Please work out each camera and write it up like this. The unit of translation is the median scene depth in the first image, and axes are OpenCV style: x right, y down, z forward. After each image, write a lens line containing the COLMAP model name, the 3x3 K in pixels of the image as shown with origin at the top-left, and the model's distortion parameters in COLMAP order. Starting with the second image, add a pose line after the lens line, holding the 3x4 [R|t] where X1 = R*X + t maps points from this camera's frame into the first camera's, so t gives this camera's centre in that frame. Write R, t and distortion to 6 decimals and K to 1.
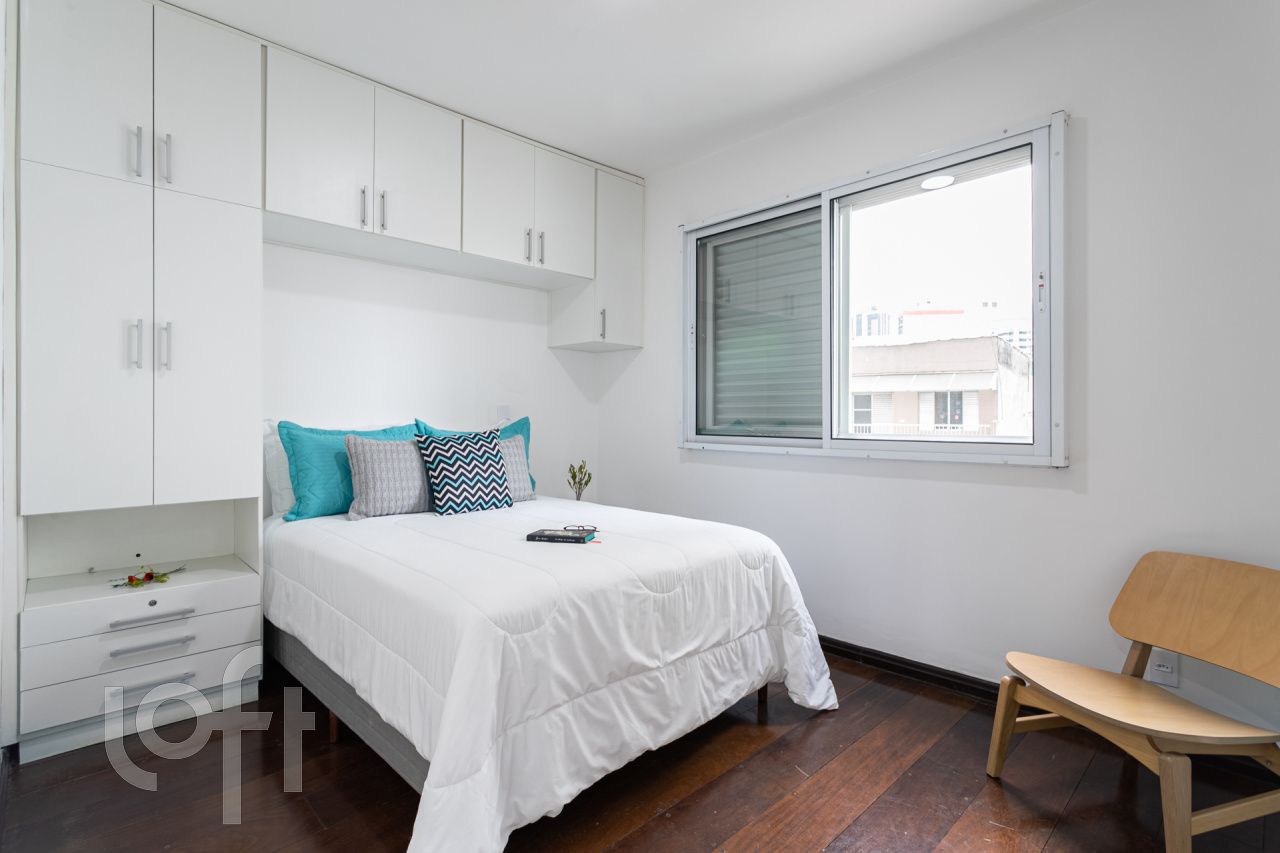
lens RADIAL K [[613.0, 0, 640.0], [0, 613.0, 426.5], [0, 0, 1]] dist [0.000914, 0.000646]
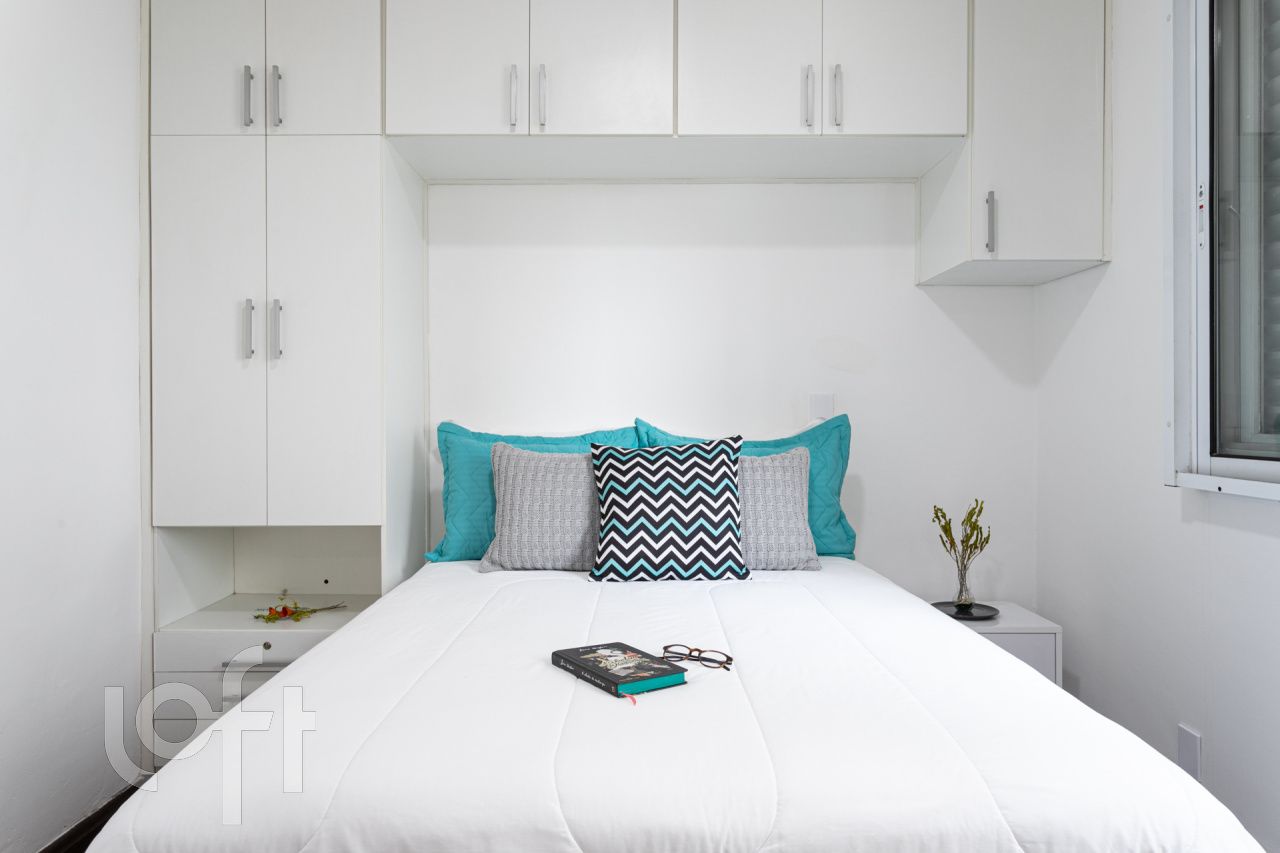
lens RADIAL K [[832.4, 0, 640.0], [0, 832.4, 426.5], [0, 0, 1]] dist [-0.010707, 0.000108]
pose [[0.716193, 0.002979, -0.697896, 0.249525], [-0.005812, 0.999982, -0.001696, -0.003490], [0.697878, 0.005271, 0.716197, 0.418636]]
